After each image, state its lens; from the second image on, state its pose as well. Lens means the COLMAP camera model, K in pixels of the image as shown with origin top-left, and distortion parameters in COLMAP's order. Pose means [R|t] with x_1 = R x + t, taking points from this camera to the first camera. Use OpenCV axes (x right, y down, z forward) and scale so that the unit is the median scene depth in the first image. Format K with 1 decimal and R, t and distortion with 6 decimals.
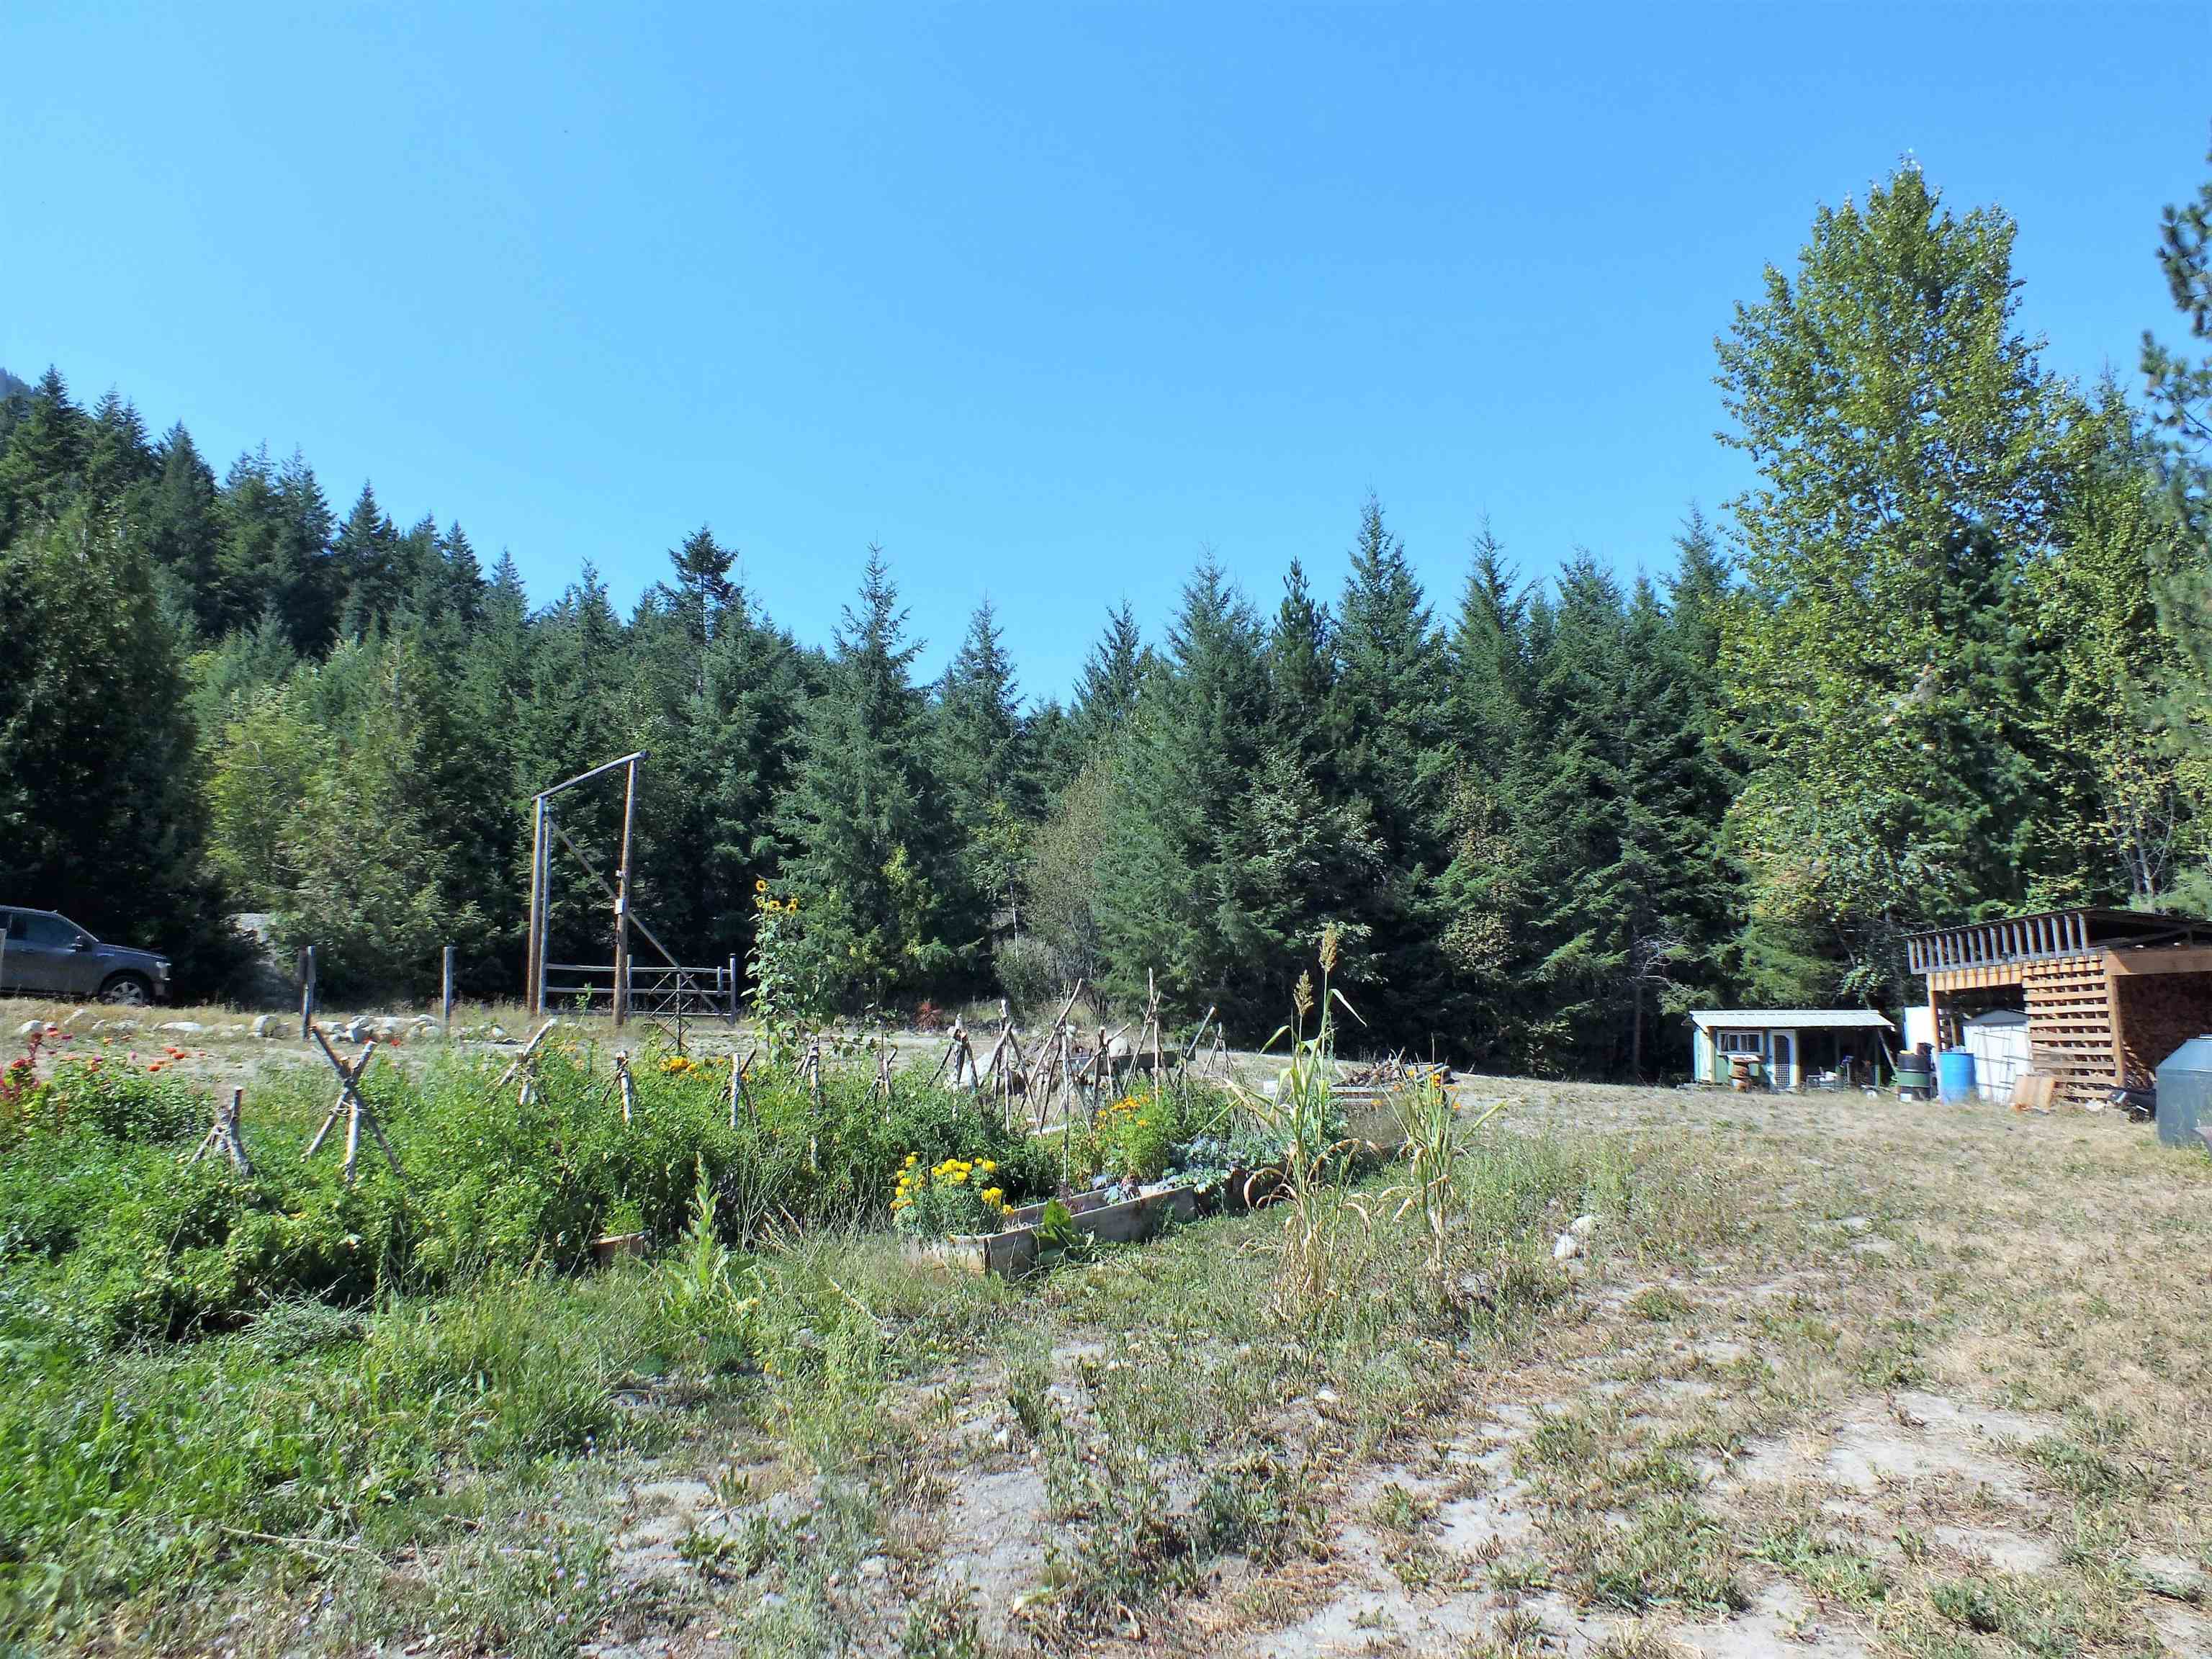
lens RADIAL K [[1485.2, 0, 1122.7], [0, 1485.2, 820.1], [0, 0, 1]] dist [-0.066955, 0.004803]
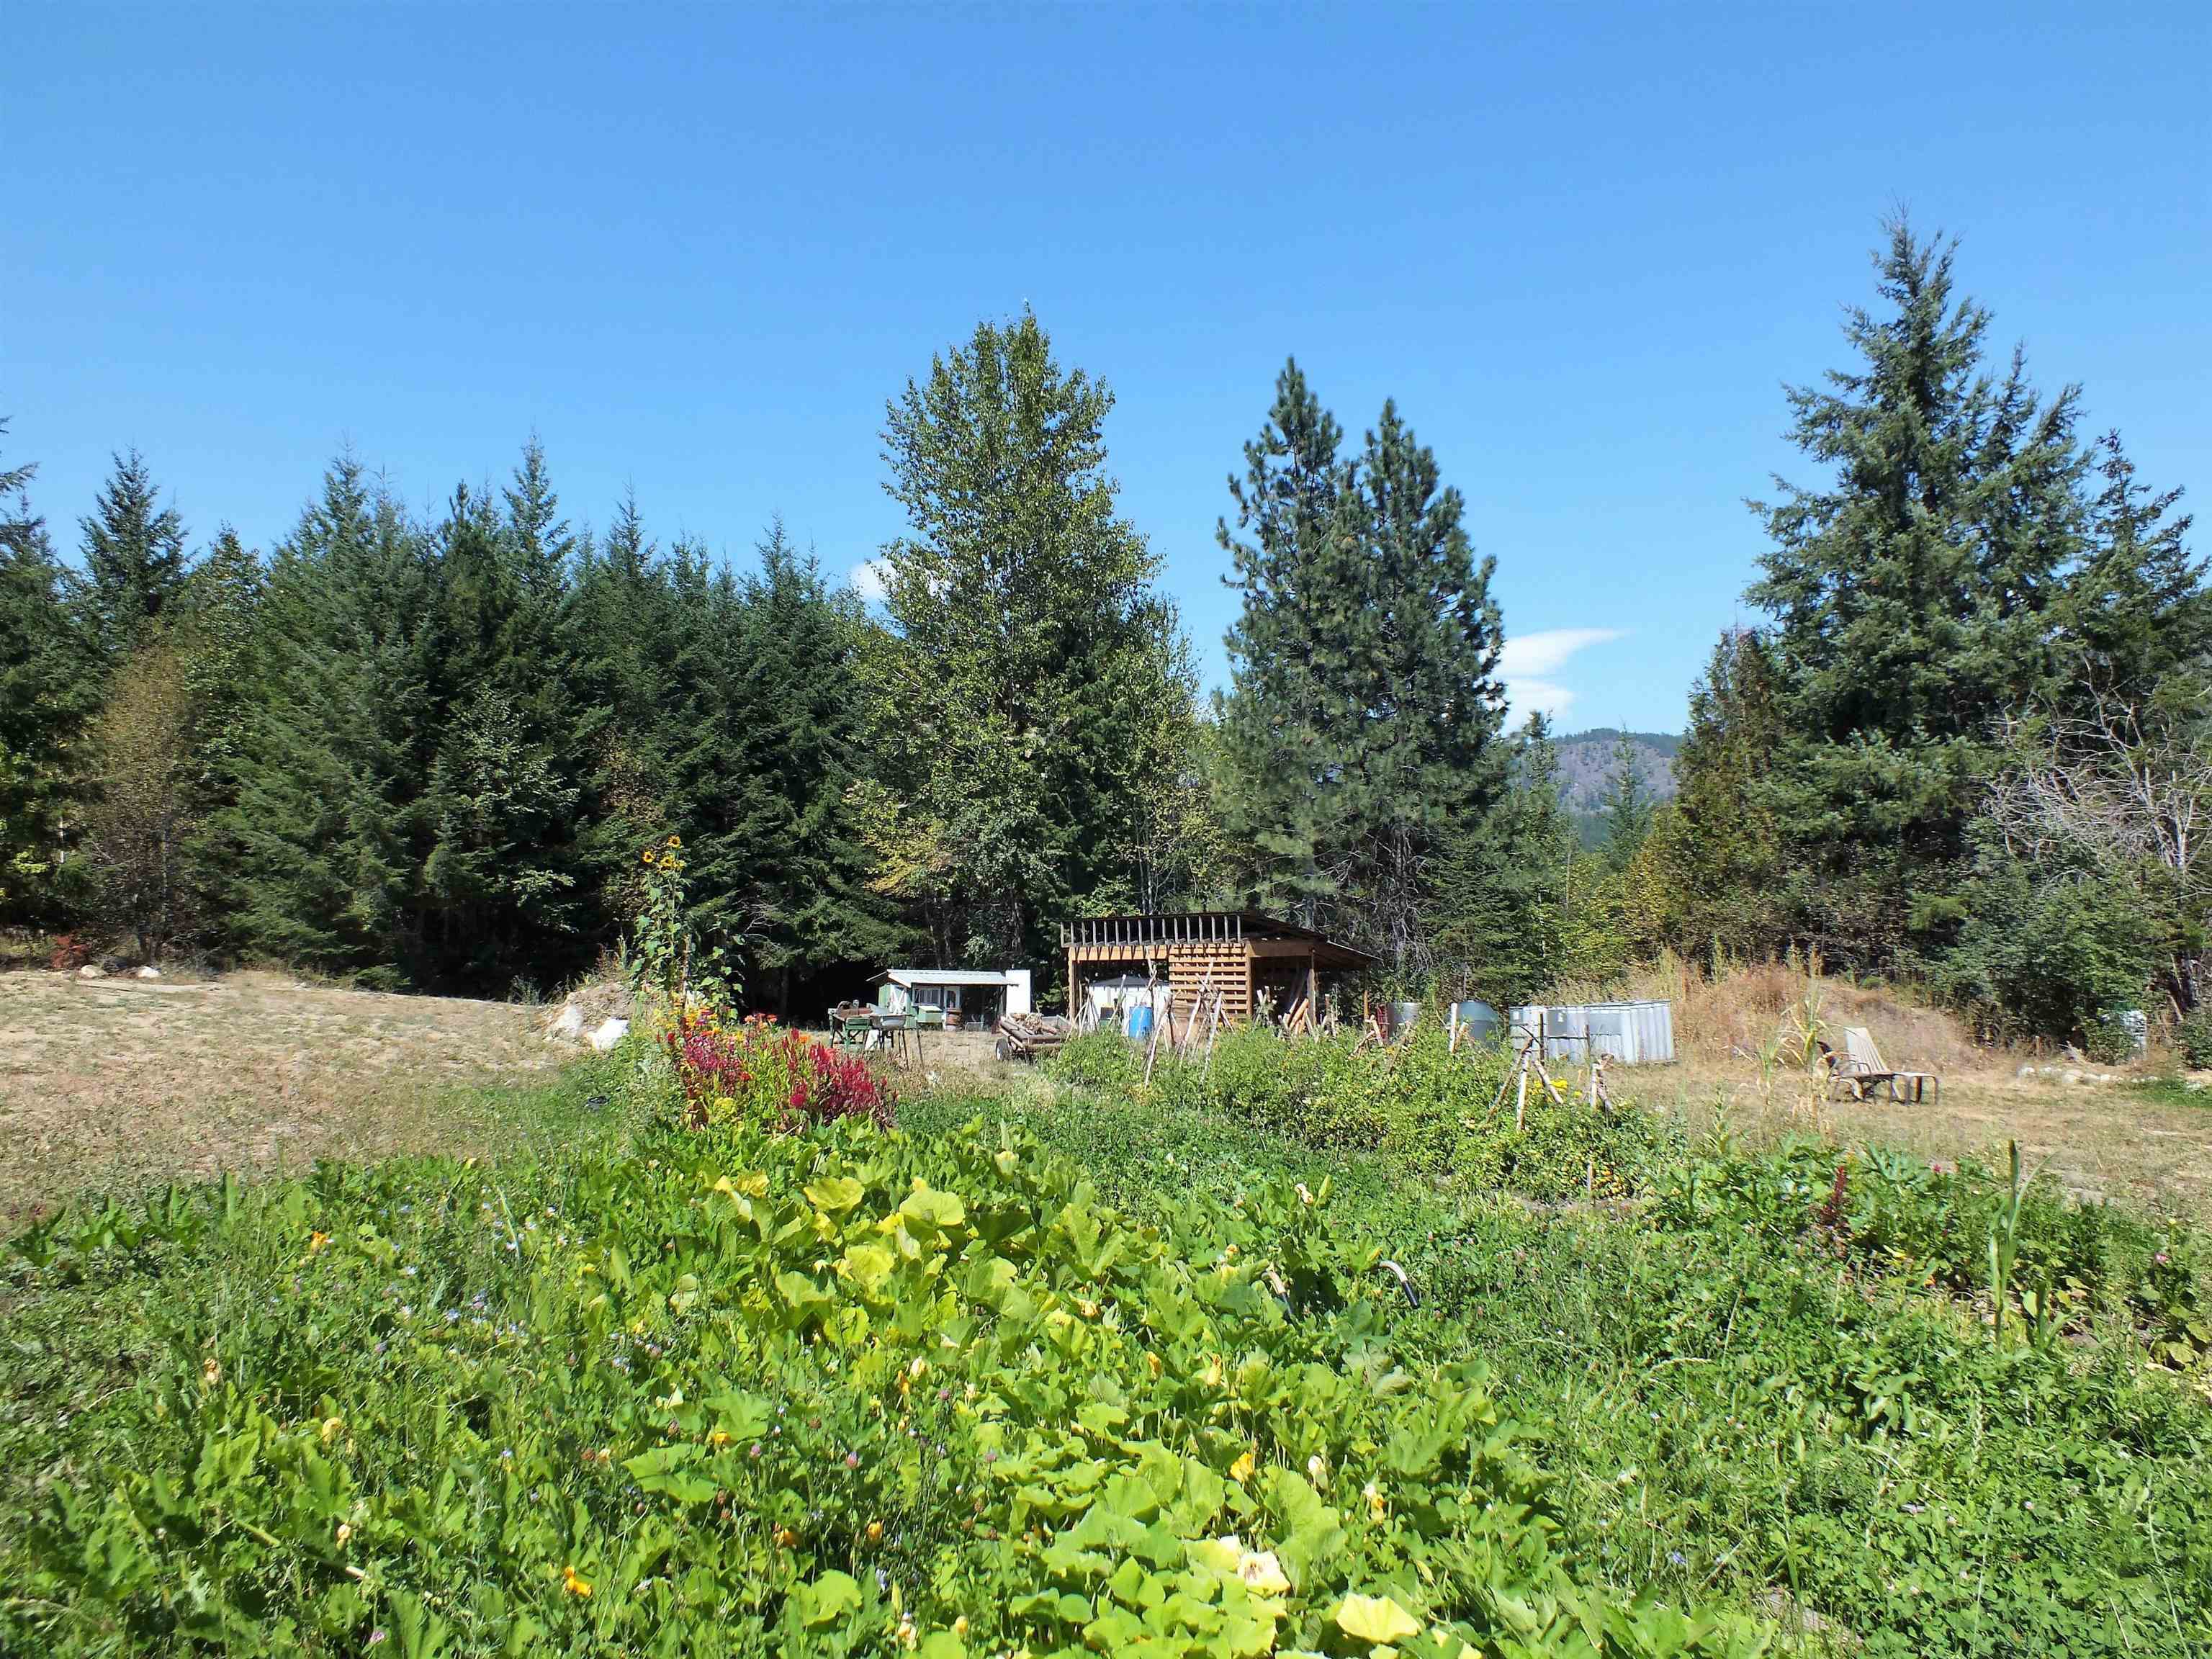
lens RADIAL K [[1504.5, 0, 1108.9], [0, 1504.5, 841.5], [0, 0, 1]] dist [-0.093529, 0.055290]
pose [[0.617179, 0.081111, 0.782631, -0.496717], [-0.124604, 0.992196, -0.004568, 0.008084], [-0.776894, -0.094700, 0.622469, 0.097410]]
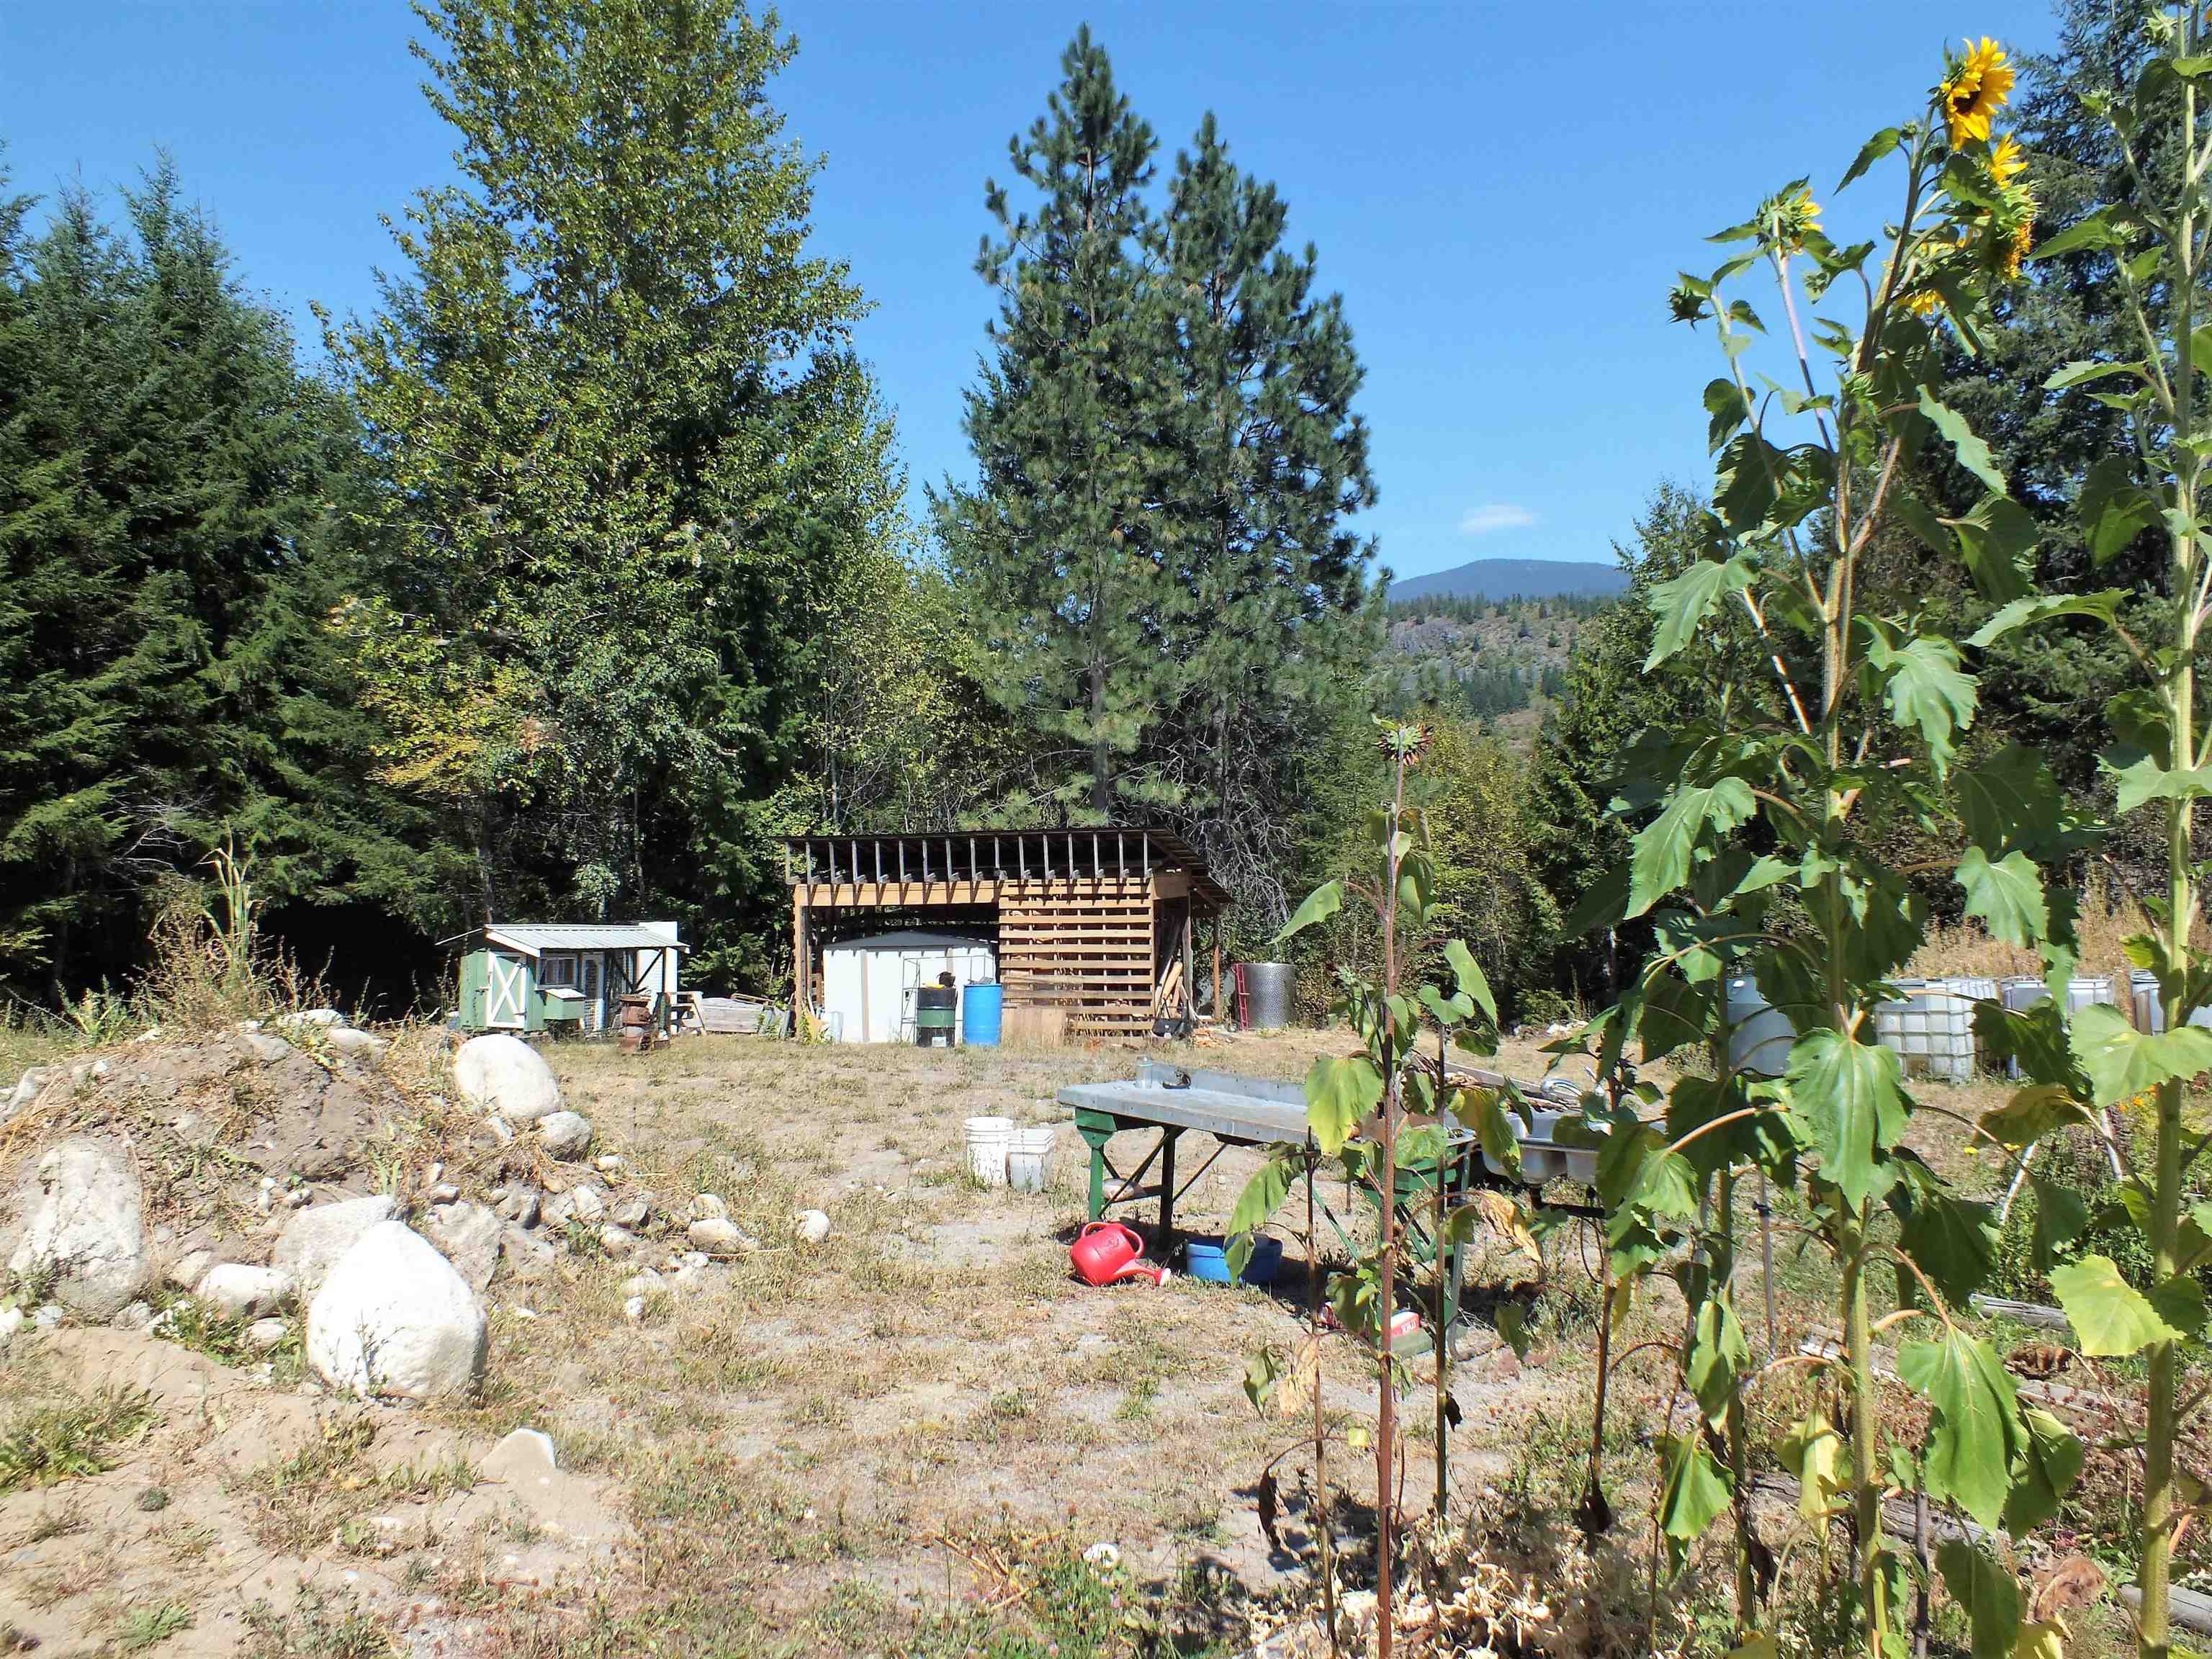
lens RADIAL K [[1504.5, 0, 1083.1], [0, 1504.5, 833.4], [0, 0, 1]] dist [-0.093529, 0.055290]
pose [[0.210134, 0.059289, 0.975873, -0.217215], [-0.140644, 0.989611, -0.029839, 0.074568], [-0.967504, -0.130980, 0.216289, 0.621603]]
